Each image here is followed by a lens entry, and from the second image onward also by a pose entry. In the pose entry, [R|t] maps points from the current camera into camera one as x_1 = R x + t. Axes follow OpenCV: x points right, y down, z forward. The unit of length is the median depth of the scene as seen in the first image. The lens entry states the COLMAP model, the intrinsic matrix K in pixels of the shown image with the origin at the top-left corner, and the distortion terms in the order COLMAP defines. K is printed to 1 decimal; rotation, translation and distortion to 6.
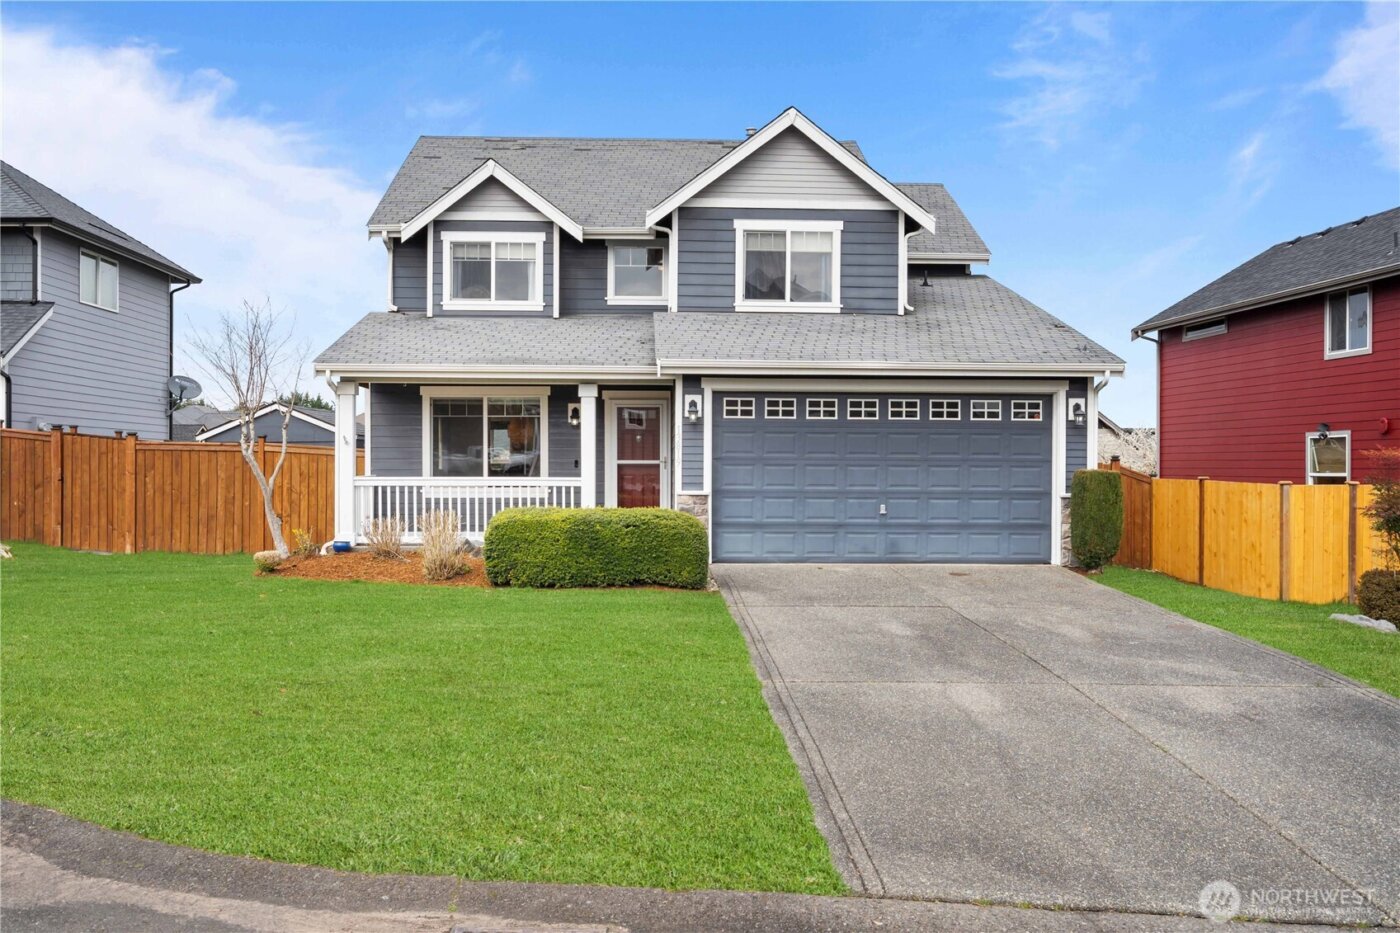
lens RADIAL K [[1217.2, 0, 696.8], [0, 1217.2, 466.5], [0, 0, 1]] dist [-0.010253, -0.001802]
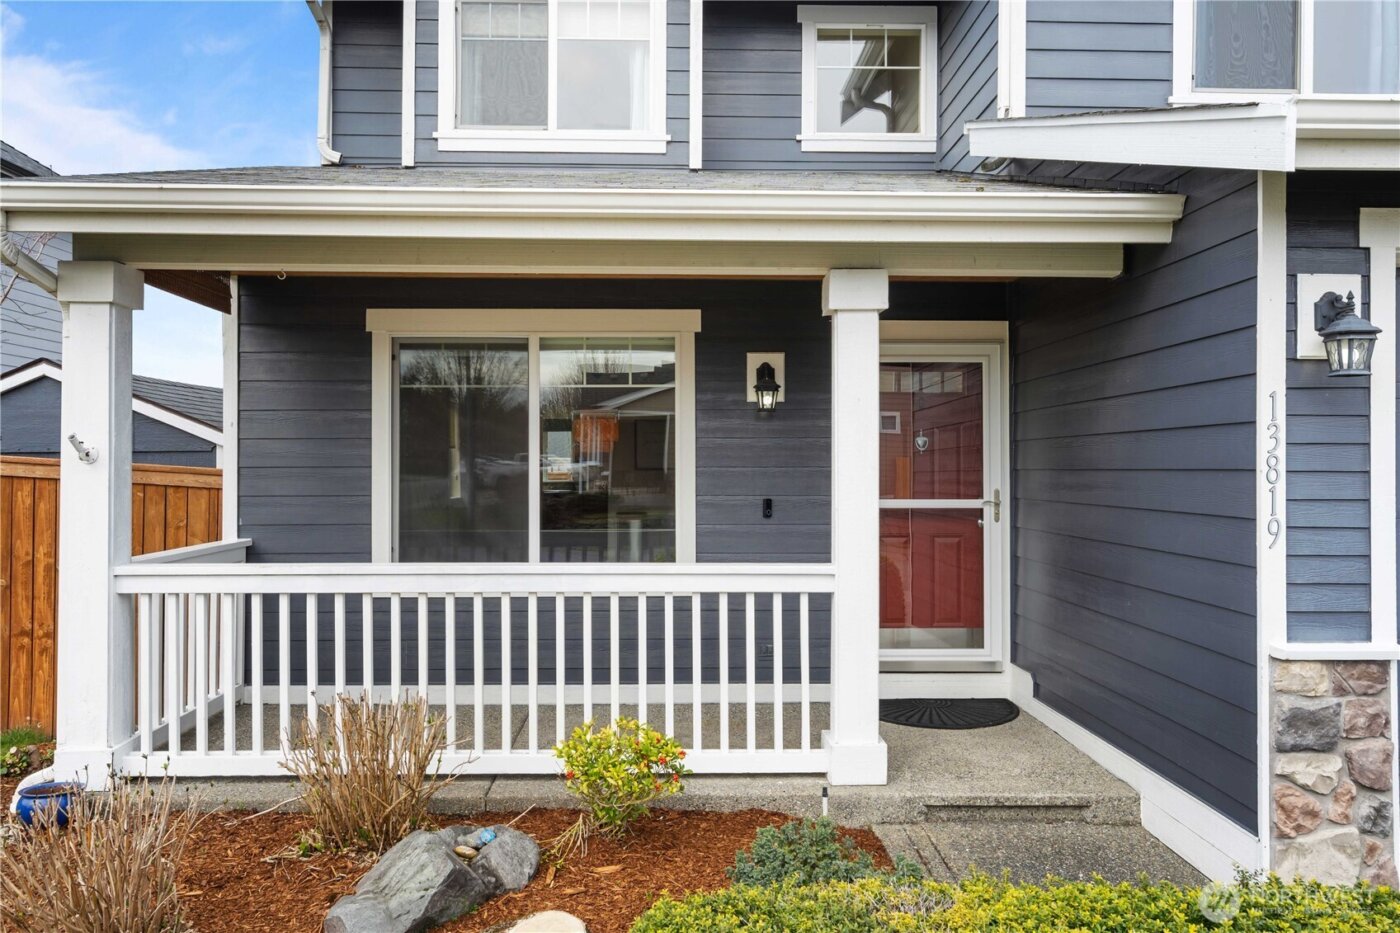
lens RADIAL K [[1004.3, 0, 703.4], [0, 1004.3, 465.6], [0, 0, 1]] dist [0.010601, 0.002437]
pose [[0.999963, -0.002135, -0.008350, -0.116926], [0.002129, 0.999997, -0.000731, -0.015511], [0.008351, 0.000713, 0.999965, 0.676219]]
